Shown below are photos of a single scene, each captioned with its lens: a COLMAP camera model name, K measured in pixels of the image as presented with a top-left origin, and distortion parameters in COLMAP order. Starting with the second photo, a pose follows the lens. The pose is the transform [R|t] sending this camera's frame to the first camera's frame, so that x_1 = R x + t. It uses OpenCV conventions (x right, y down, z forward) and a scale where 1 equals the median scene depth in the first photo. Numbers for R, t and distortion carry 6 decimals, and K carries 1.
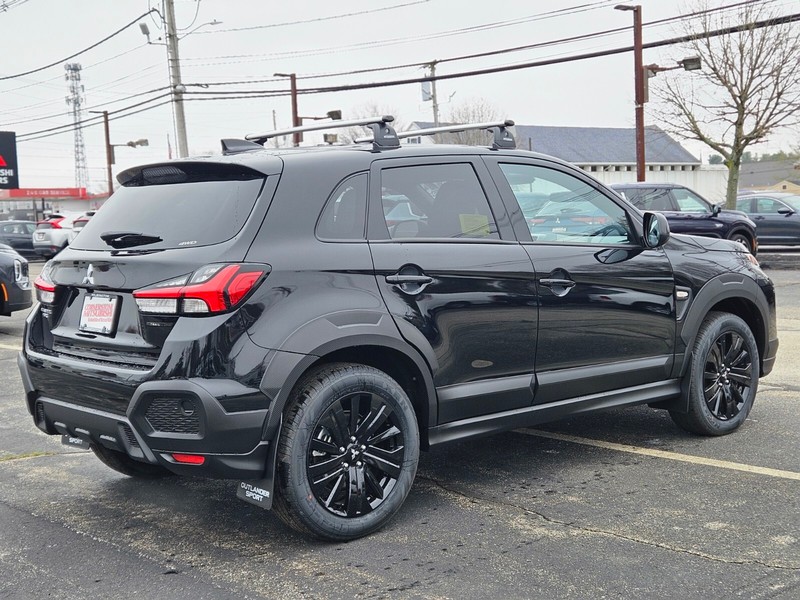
lens RADIAL K [[1070.9, 0, 398.5], [0, 1070.9, 310.7], [0, 0, 1]] dist [0.088085, 0.005780]
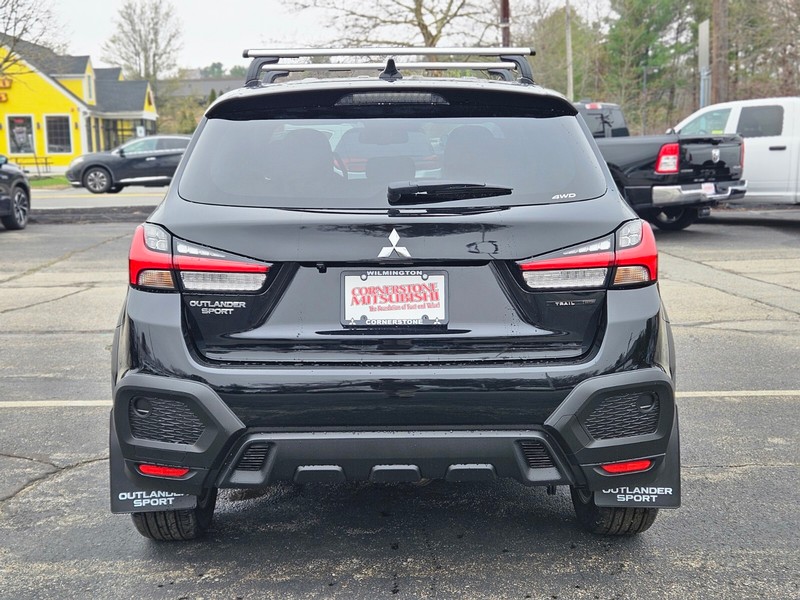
lens RADIAL K [[1070.9, 0, 398.5], [0, 1070.9, 310.7], [0, 0, 1]] dist [0.088085, 0.005780]
pose [[0.655137, -0.085933, 0.750607, -0.800668], [0.054185, 0.996296, 0.066768, -0.036034], [-0.753565, -0.003071, 0.657367, 0.538606]]
